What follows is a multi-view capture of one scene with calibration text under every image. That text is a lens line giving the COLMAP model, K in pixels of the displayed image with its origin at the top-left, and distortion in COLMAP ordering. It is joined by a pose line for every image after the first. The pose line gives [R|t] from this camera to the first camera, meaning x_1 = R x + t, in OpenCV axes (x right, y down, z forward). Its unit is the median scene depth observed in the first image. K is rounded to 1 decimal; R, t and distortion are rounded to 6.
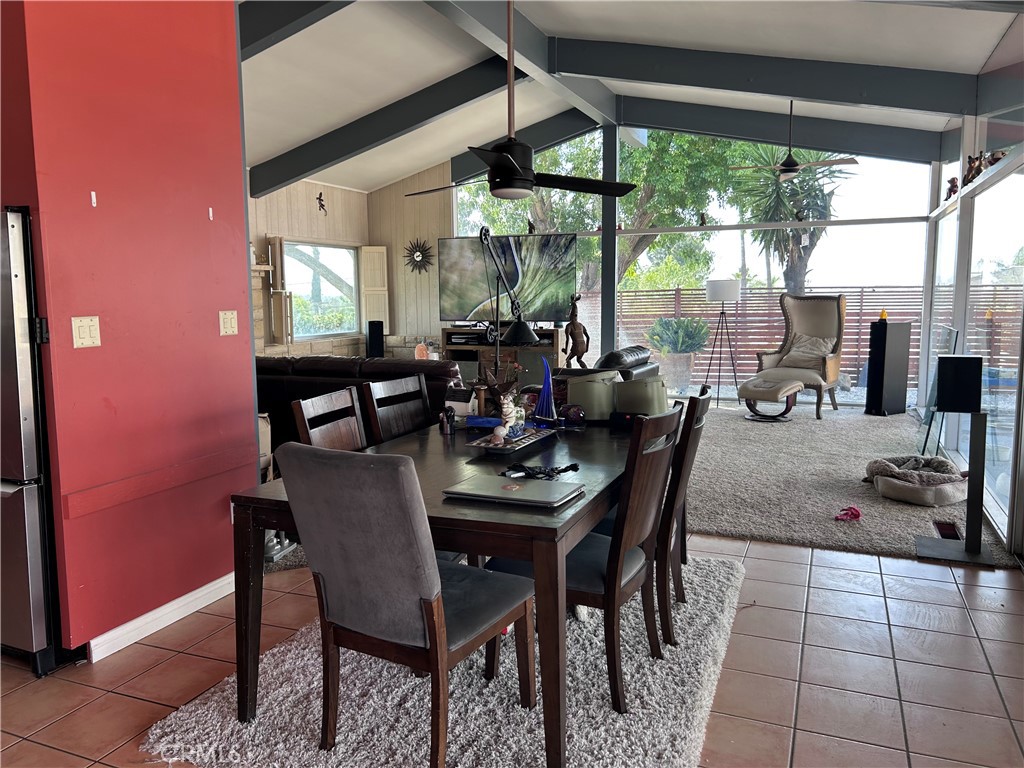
lens RADIAL K [[767.9, 0, 511.7], [0, 767.9, 380.5], [0, 0, 1]] dist [0.039128, -0.038339]
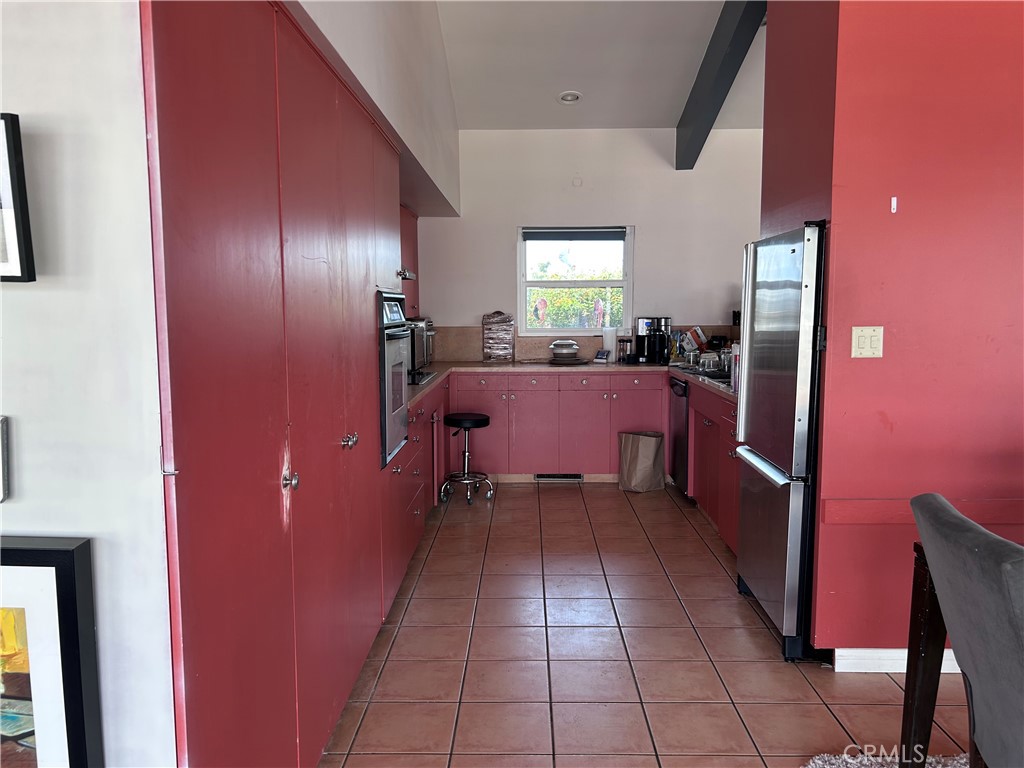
lens RADIAL K [[767.9, 0, 511.6], [0, 767.9, 386.7], [0, 0, 1]] dist [0.039128, -0.038339]
pose [[0.364955, 0.110020, -0.924502, 0.199295], [-0.111689, 0.990996, 0.073843, -0.028705], [0.924301, 0.076308, 0.373957, 0.219371]]
